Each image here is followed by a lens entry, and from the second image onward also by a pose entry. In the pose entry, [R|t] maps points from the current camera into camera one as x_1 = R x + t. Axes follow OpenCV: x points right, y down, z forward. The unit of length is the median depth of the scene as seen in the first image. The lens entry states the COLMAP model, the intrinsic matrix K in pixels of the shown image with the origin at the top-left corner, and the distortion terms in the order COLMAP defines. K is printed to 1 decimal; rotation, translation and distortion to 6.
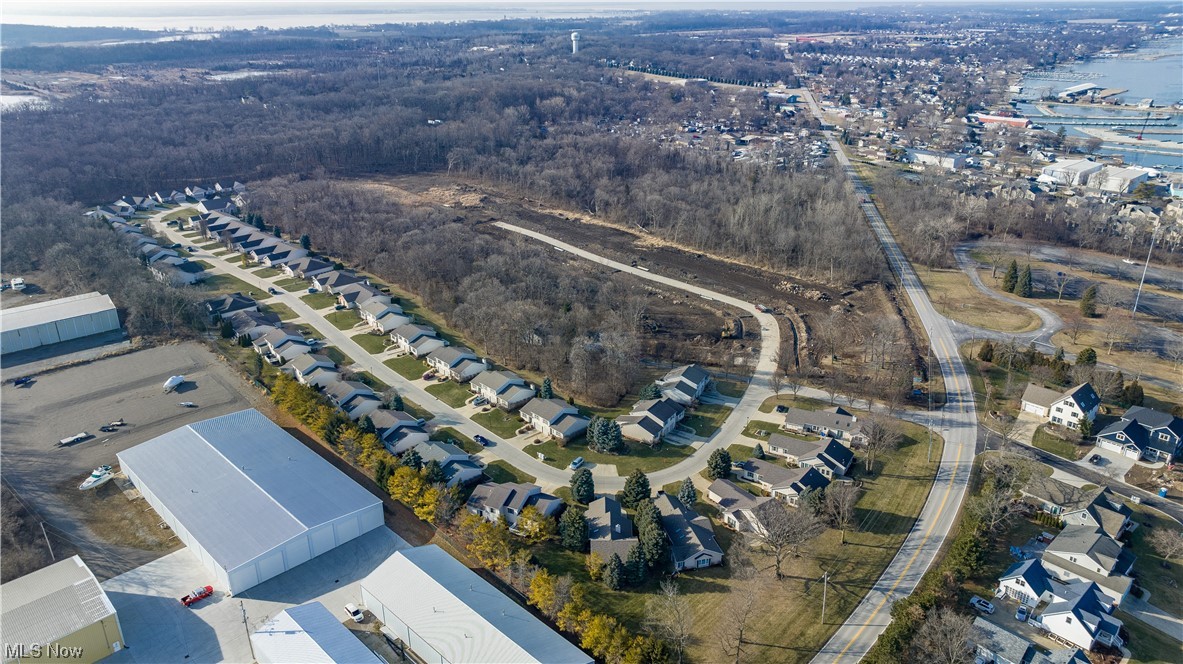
lens RADIAL K [[835.9, 0, 586.5], [0, 835.9, 334.8], [0, 0, 1]] dist [-0.024110, 0.024061]
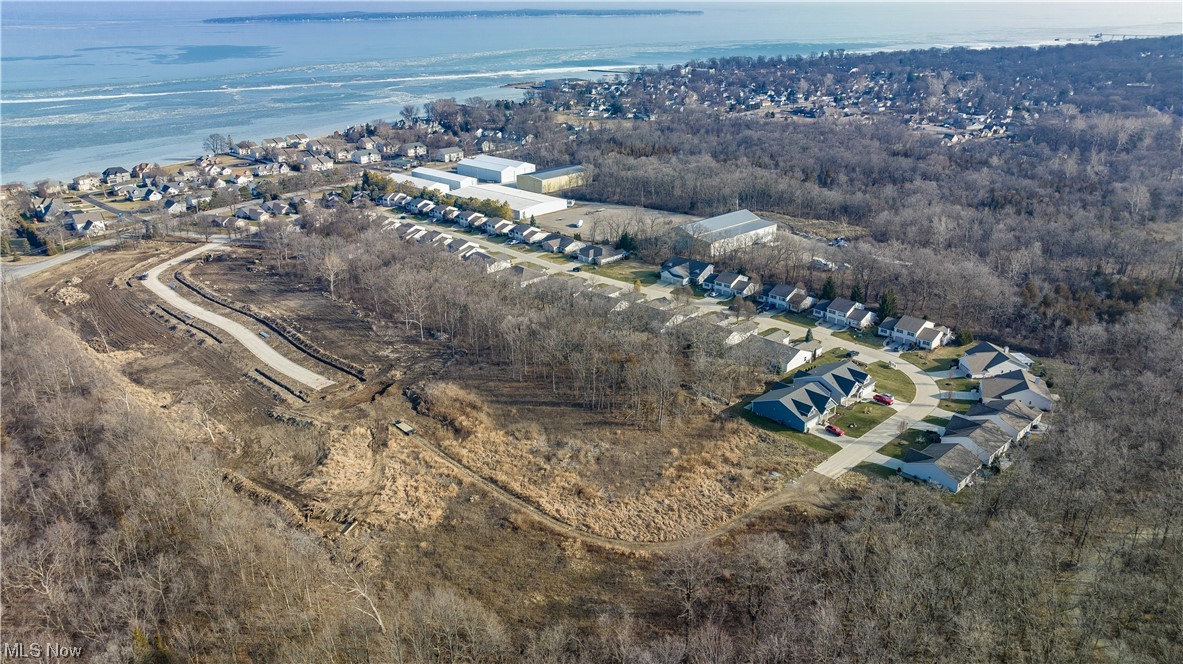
lens RADIAL K [[835.9, 0, 596.4], [0, 835.9, 356.5], [0, 0, 1]] dist [-0.024110, 0.024061]
pose [[-0.999738, 0.020588, -0.009977, -0.425338], [0.007567, 0.709126, 0.705041, -0.807090], [0.021590, 0.704781, -0.709096, 2.023937]]
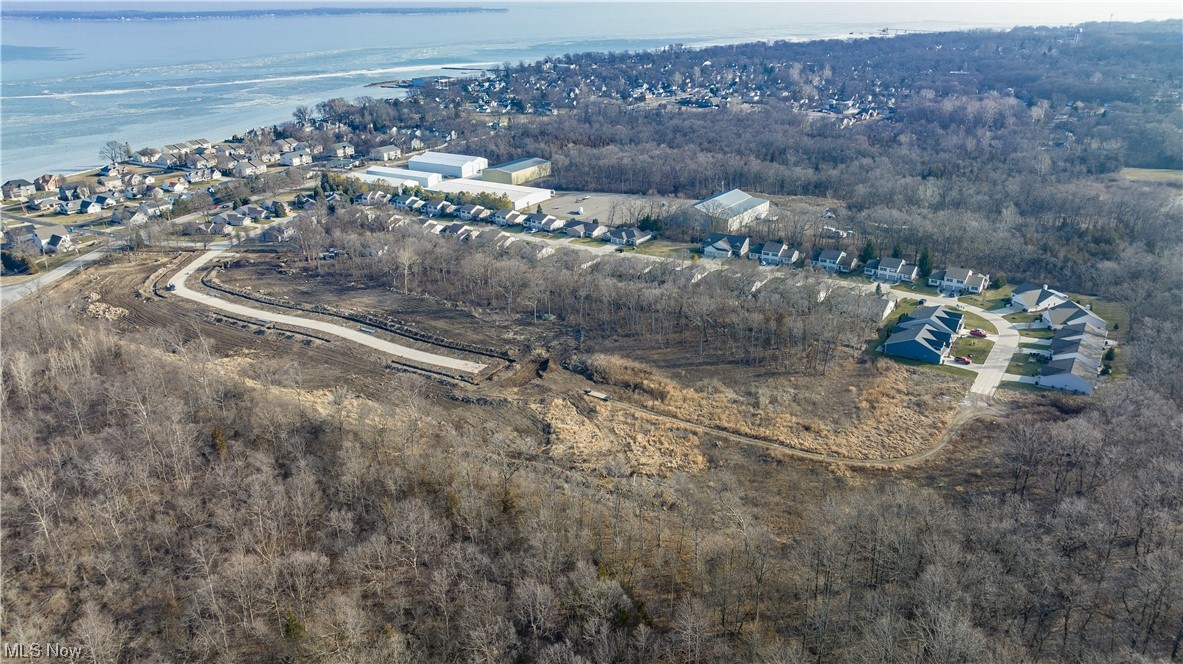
lens RADIAL K [[835.9, 0, 595.6], [0, 835.9, 338.4], [0, 0, 1]] dist [-0.024110, 0.024061]
pose [[-0.970713, 0.104027, -0.216552, -0.090625], [-0.075545, 0.723493, 0.686186, -0.826877], [0.228056, 0.682449, -0.694445, 2.055115]]
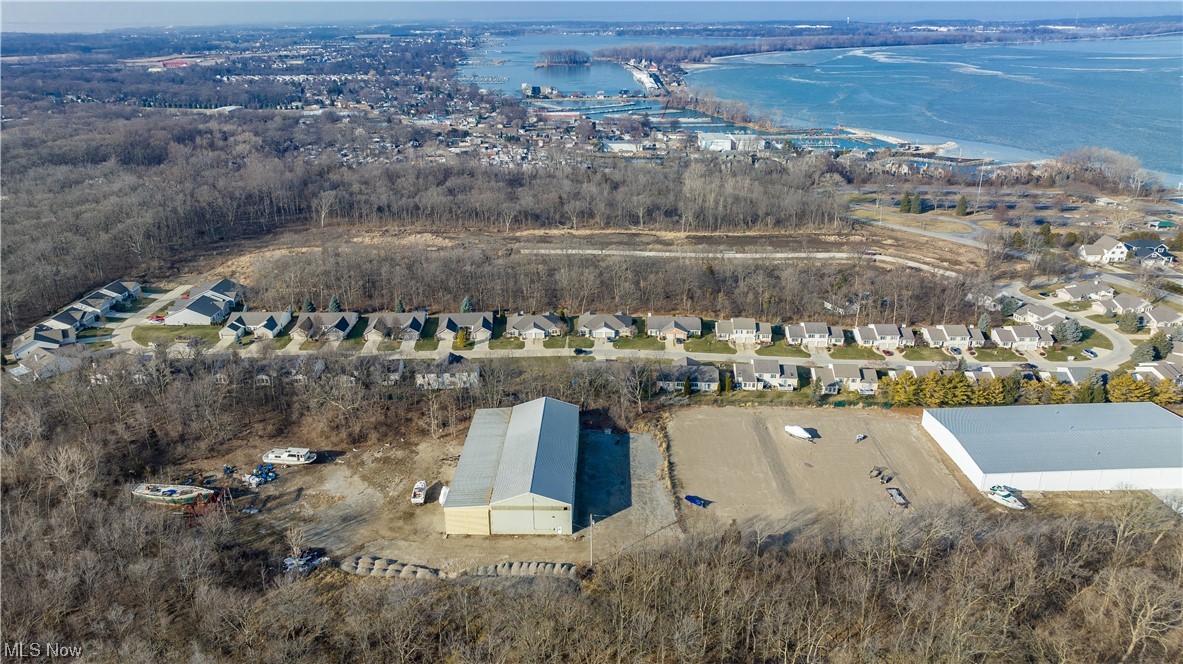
lens RADIAL K [[835.9, 0, 590.0], [0, 835.9, 334.6], [0, 0, 1]] dist [-0.024110, 0.024061]
pose [[0.679236, -0.267737, 0.683342, -1.042532], [0.281733, 0.954869, 0.094082, -0.161610], [-0.677691, 0.128616, 0.724011, 0.403139]]
